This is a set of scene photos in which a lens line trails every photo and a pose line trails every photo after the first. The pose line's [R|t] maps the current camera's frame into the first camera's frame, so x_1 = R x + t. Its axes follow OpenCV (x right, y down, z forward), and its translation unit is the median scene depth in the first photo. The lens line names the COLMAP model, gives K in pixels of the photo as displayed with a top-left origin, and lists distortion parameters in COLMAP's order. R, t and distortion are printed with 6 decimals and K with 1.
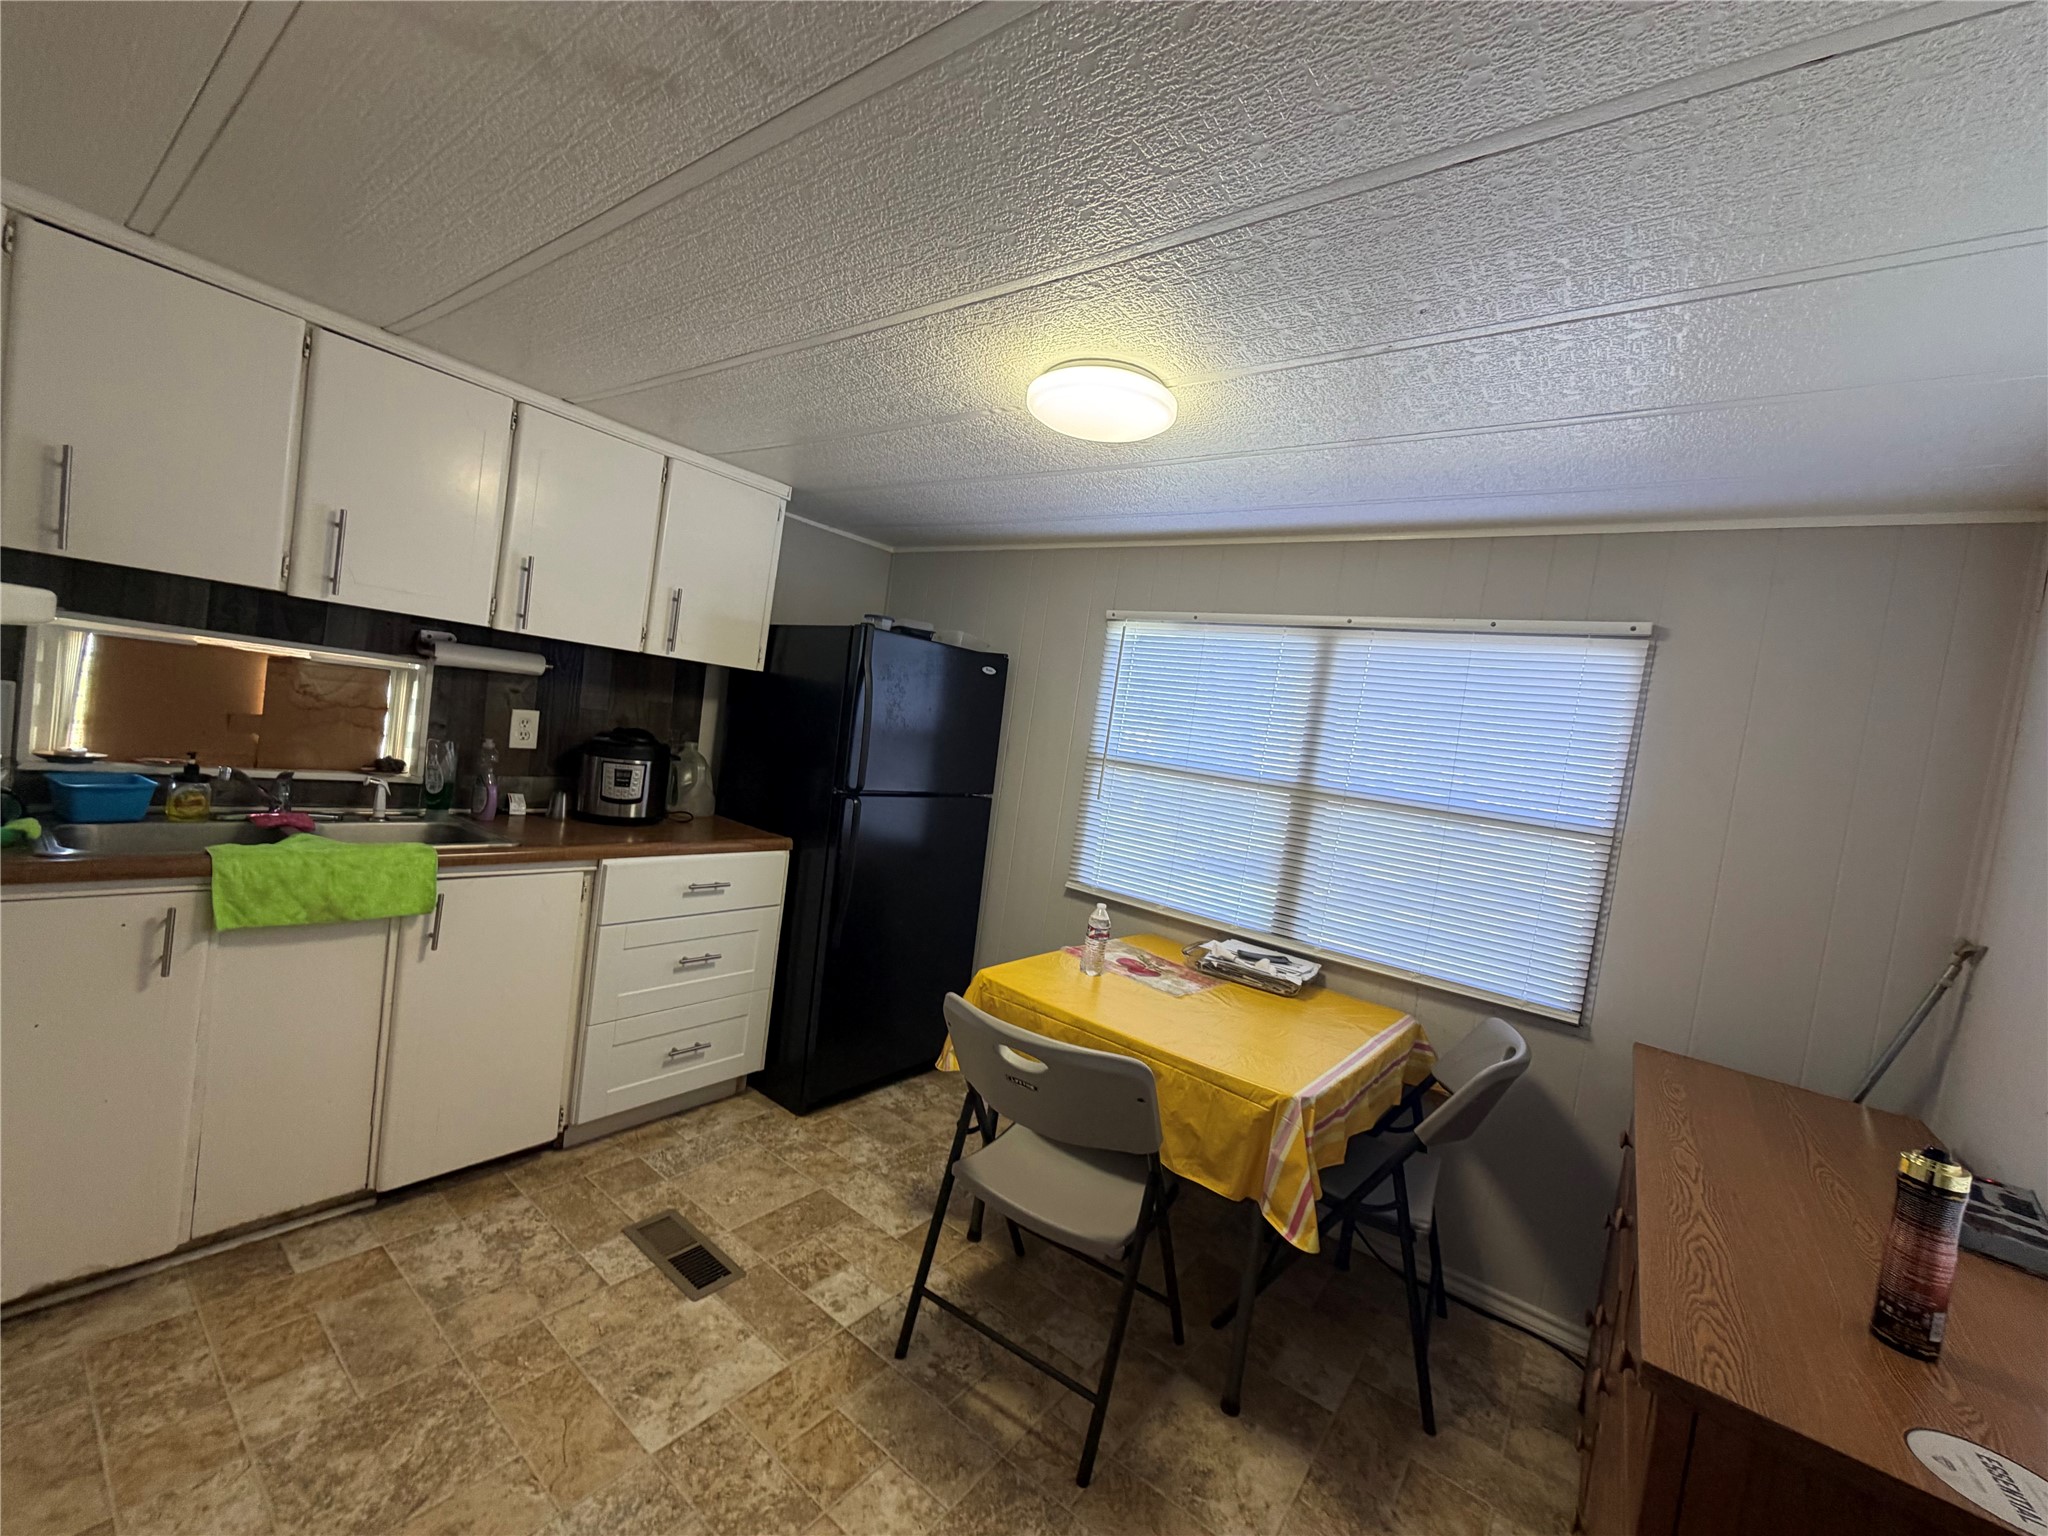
lens RADIAL K [[813.5, 0, 1030.1], [0, 813.5, 766.4], [0, 0, 1]] dist [0.002439, 0.000306]
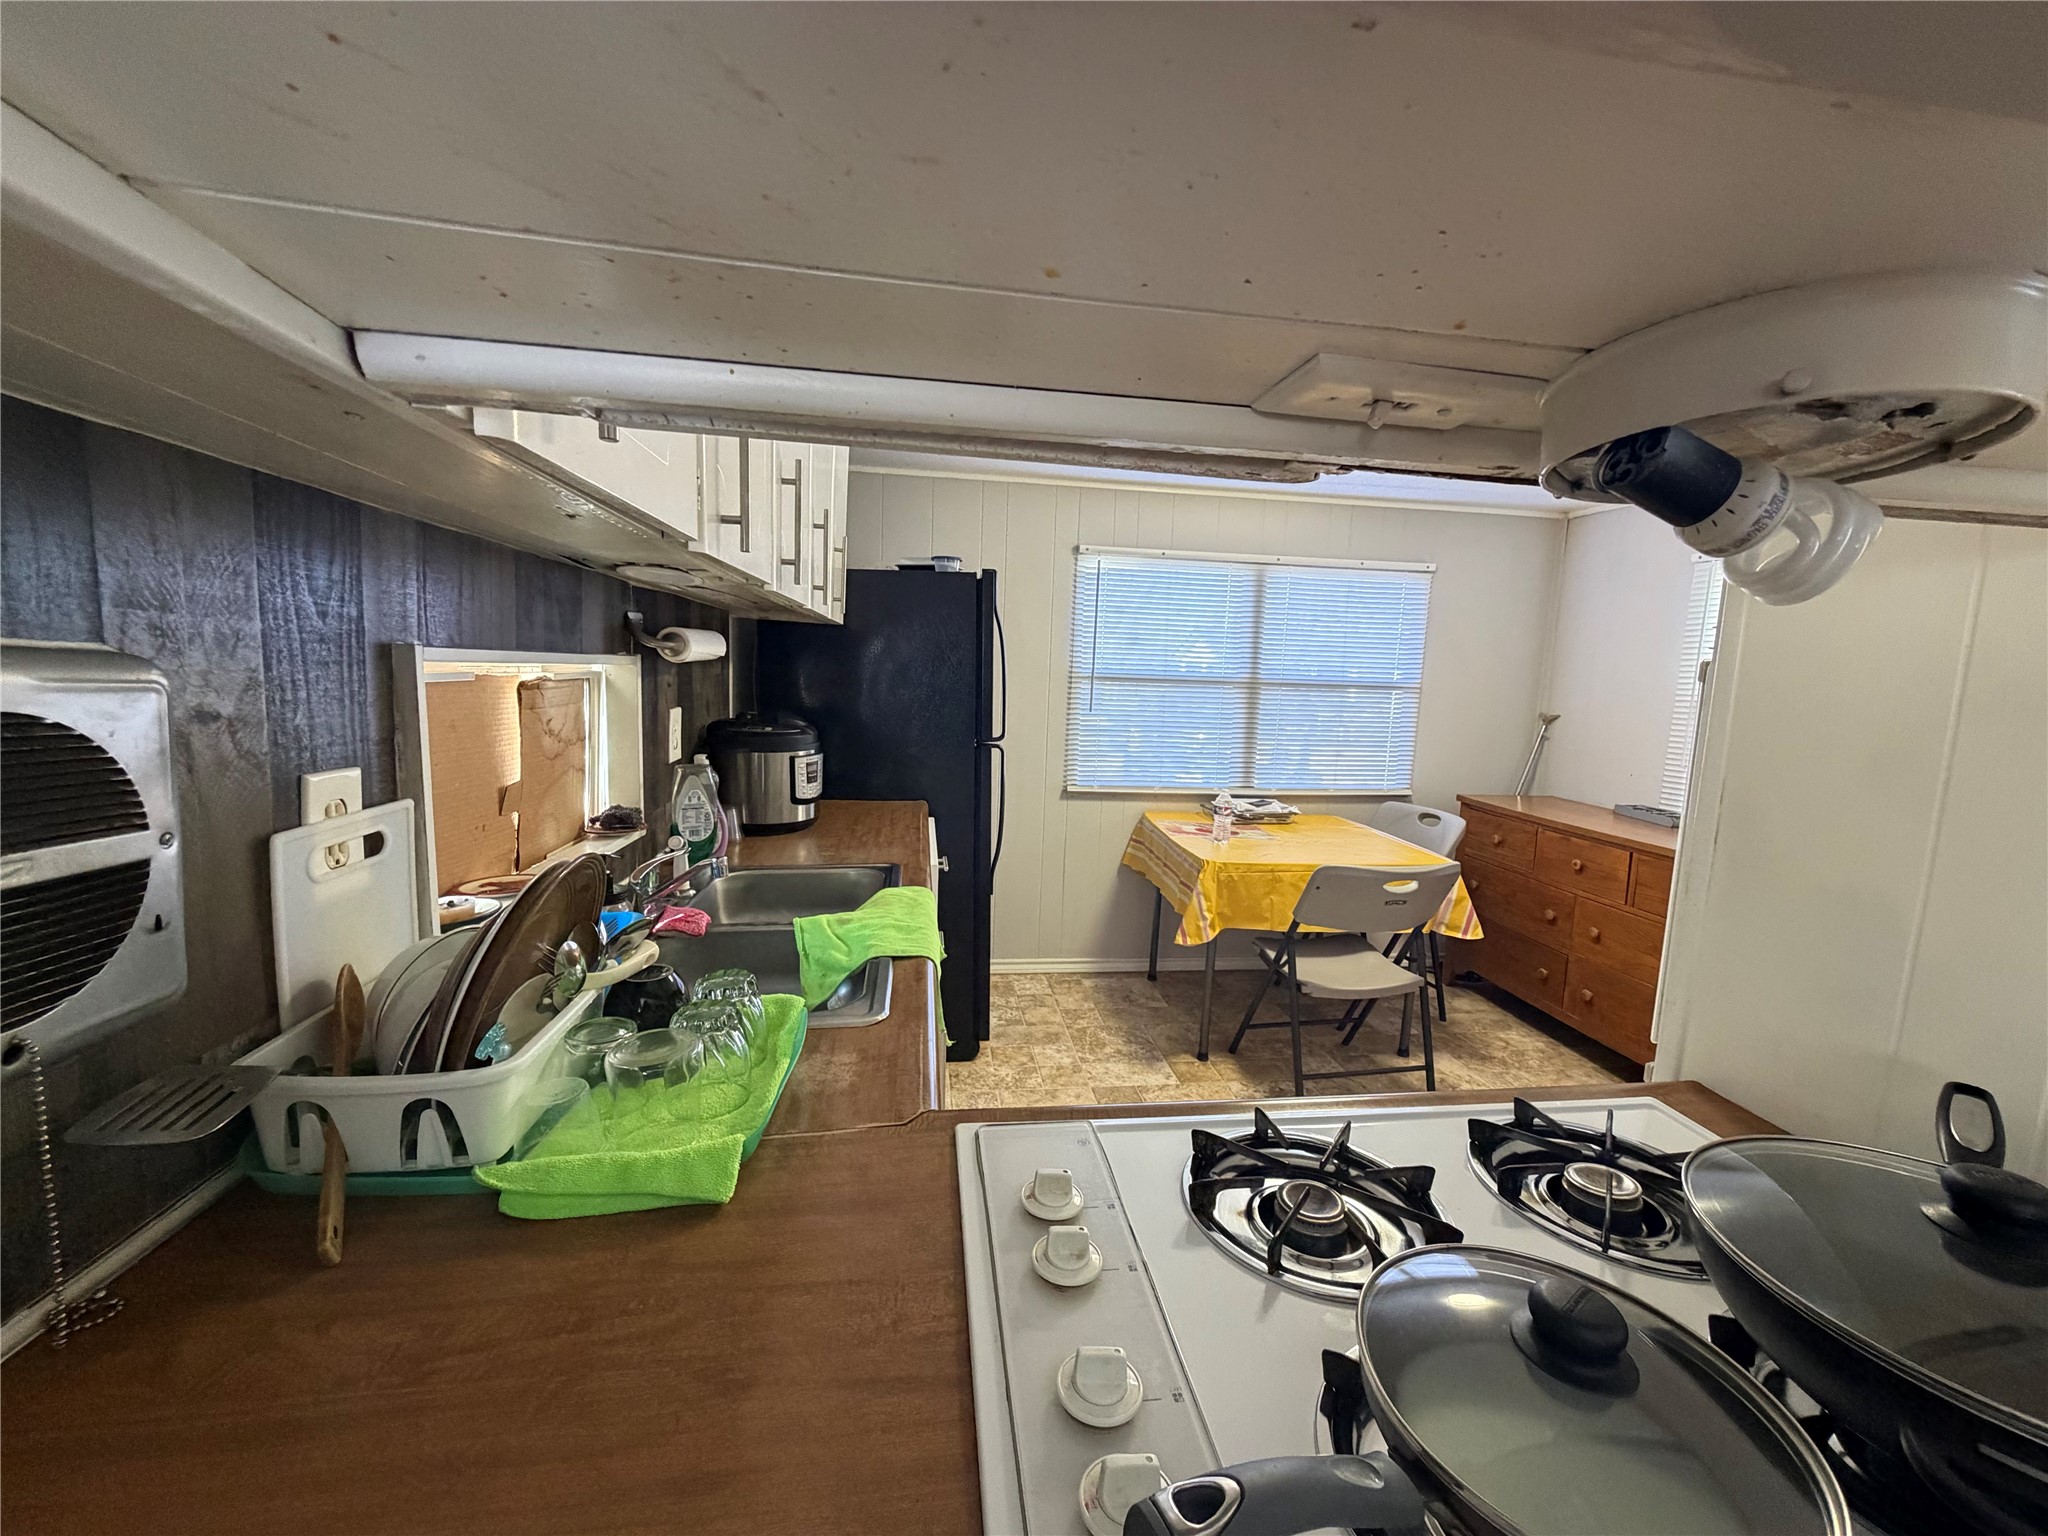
lens RADIAL K [[813.5, 0, 1030.1], [0, 813.5, 766.4], [0, 0, 1]] dist [0.002439, 0.000306]
pose [[0.707405, -0.196099, 0.679061, -0.931128], [0.089871, 0.977899, 0.188776, -0.130346], [-0.701072, -0.072513, 0.709394, 0.268191]]
